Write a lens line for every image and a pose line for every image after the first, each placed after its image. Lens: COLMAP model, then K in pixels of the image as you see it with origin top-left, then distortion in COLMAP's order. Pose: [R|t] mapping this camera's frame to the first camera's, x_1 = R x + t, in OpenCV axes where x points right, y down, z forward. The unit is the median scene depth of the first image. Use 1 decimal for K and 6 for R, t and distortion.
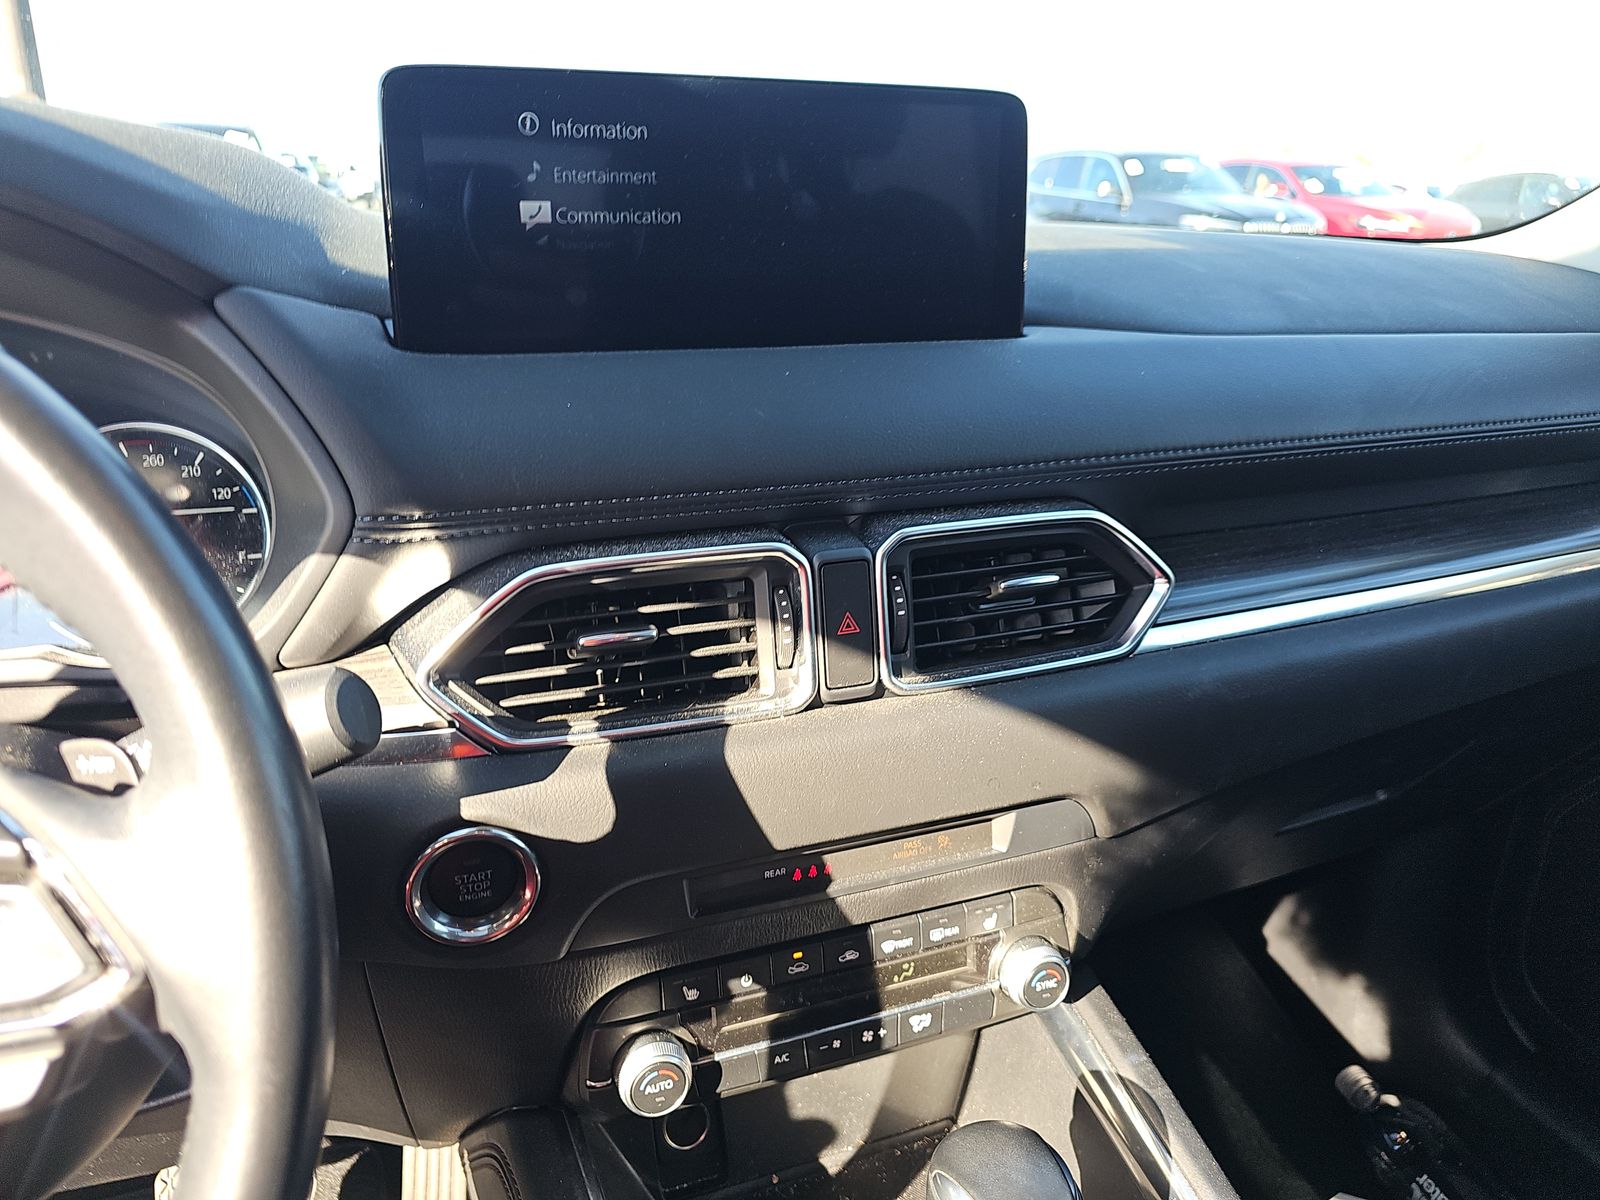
lens RADIAL K [[997.8, 0, 800.0], [0, 997.8, 600.0], [0, 0, 1]] dist [0.053470, -0.000045]
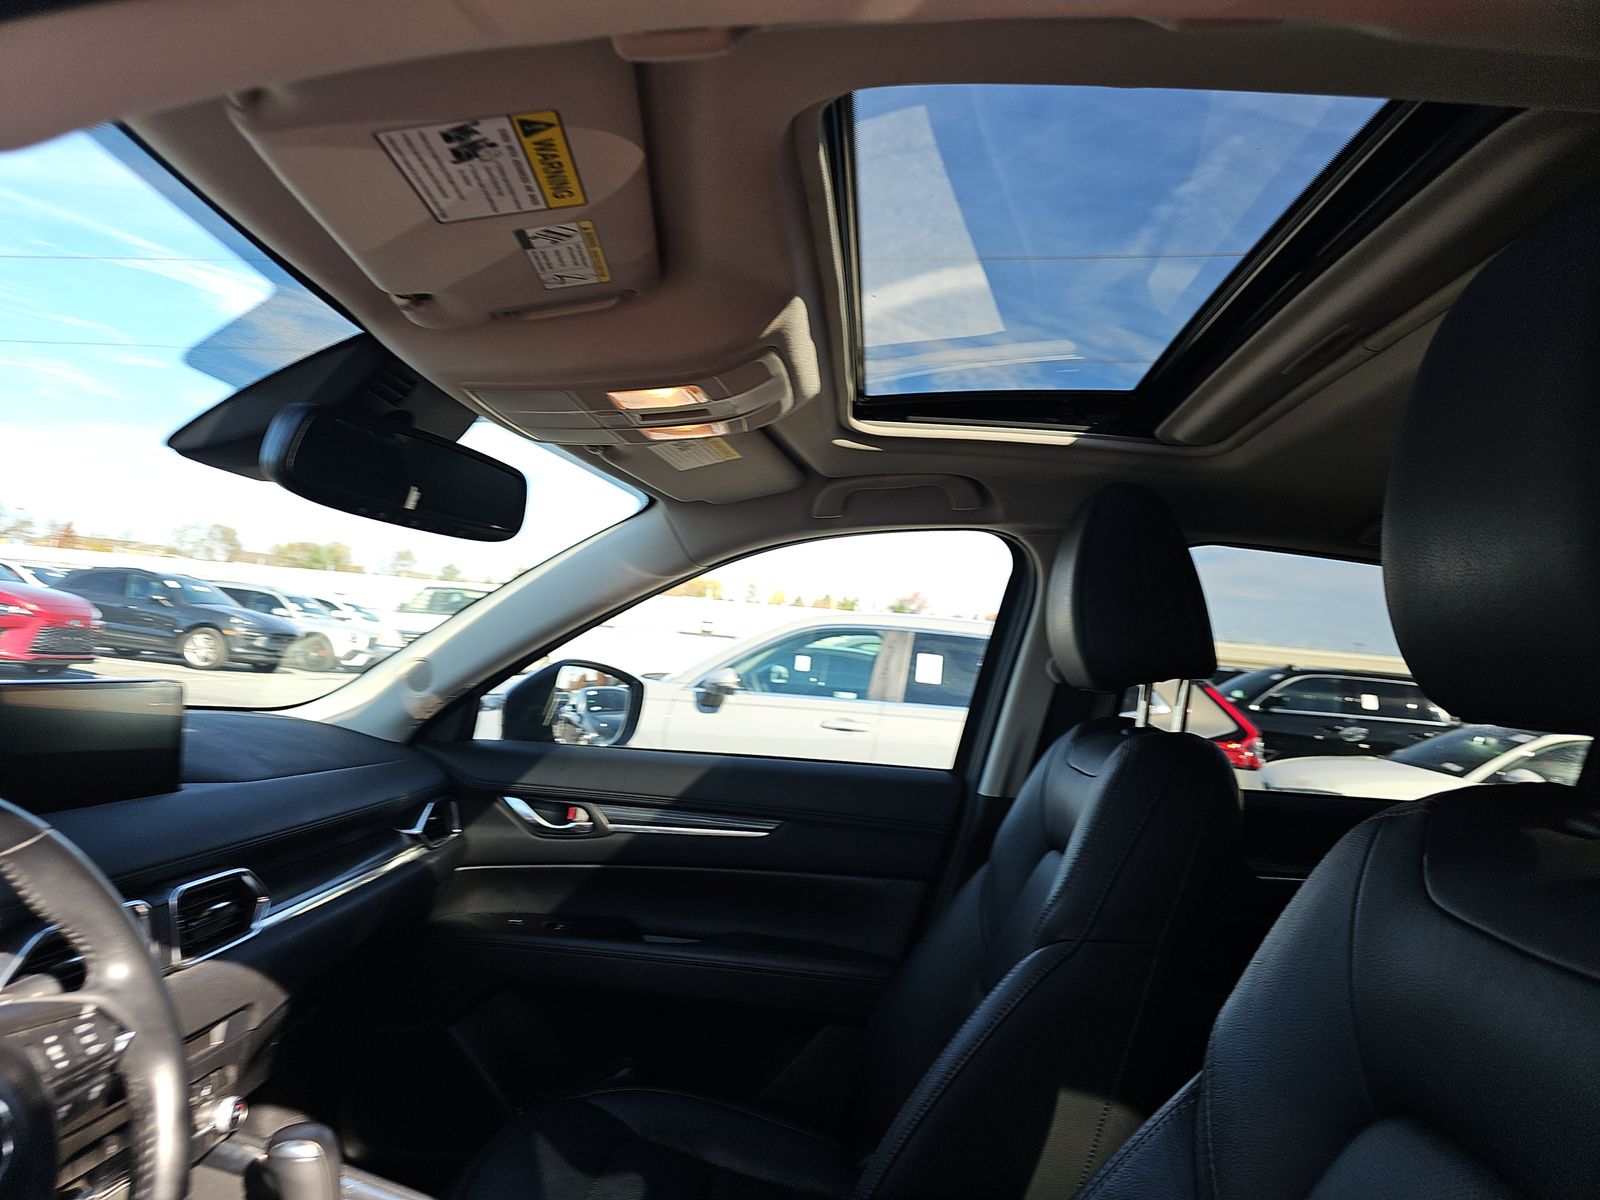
lens RADIAL K [[997.8, 0, 800.0], [0, 997.8, 600.0], [0, 0, 1]] dist [0.053470, -0.000045]
pose [[0.402455, 0.092971, 0.910707, -1.278271], [0.242763, 0.948373, -0.204097, 0.105753], [-0.882664, 0.303225, 0.359107, -1.038112]]
